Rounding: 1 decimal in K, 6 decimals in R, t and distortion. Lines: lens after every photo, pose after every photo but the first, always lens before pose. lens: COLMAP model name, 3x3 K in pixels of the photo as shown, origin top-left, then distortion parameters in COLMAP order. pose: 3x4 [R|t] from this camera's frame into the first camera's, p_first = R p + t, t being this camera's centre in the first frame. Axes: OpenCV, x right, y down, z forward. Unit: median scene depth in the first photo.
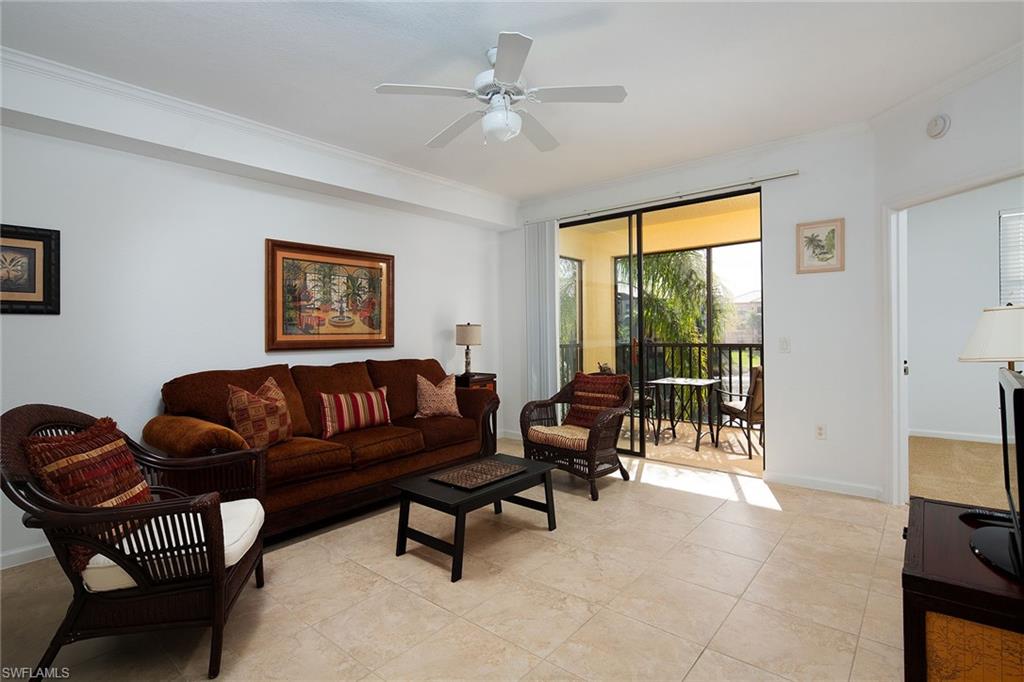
lens RADIAL K [[494.8, 0, 505.2], [0, 494.8, 335.7], [0, 0, 1]] dist [0.000047, -0.000395]
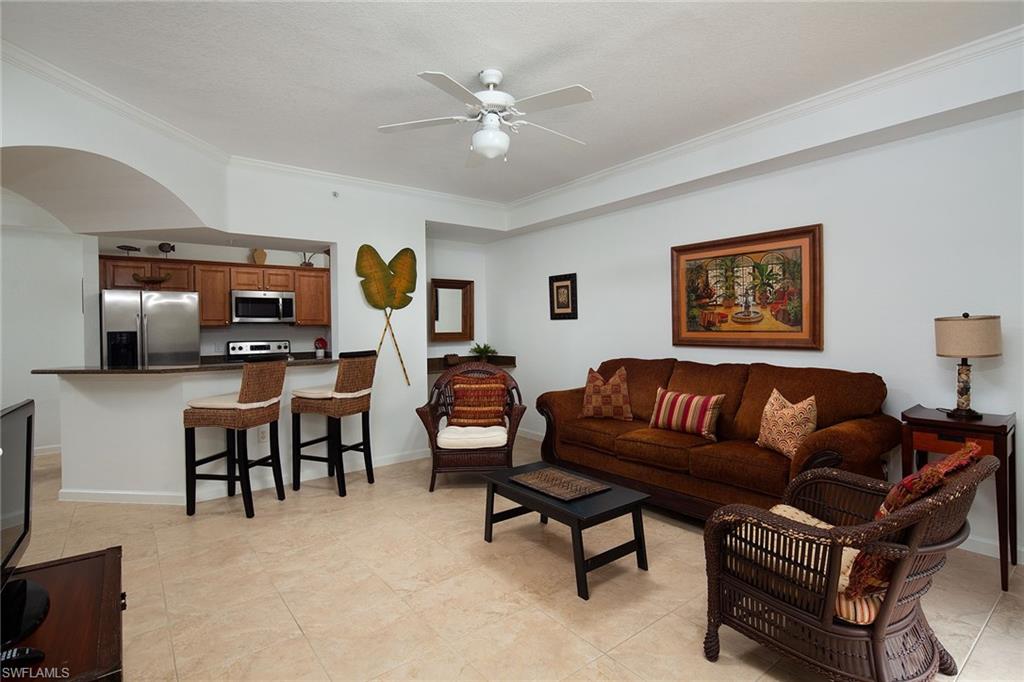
lens RADIAL K [[494.8, 0, 509.9], [0, 494.8, 334.3], [0, 0, 1]] dist [0.000047, -0.000395]
pose [[-0.199758, 0.027500, -0.979459, 0.645536], [0.007913, 0.999619, 0.026452, -0.026383], [0.979813, -0.002467, -0.199899, 0.788050]]
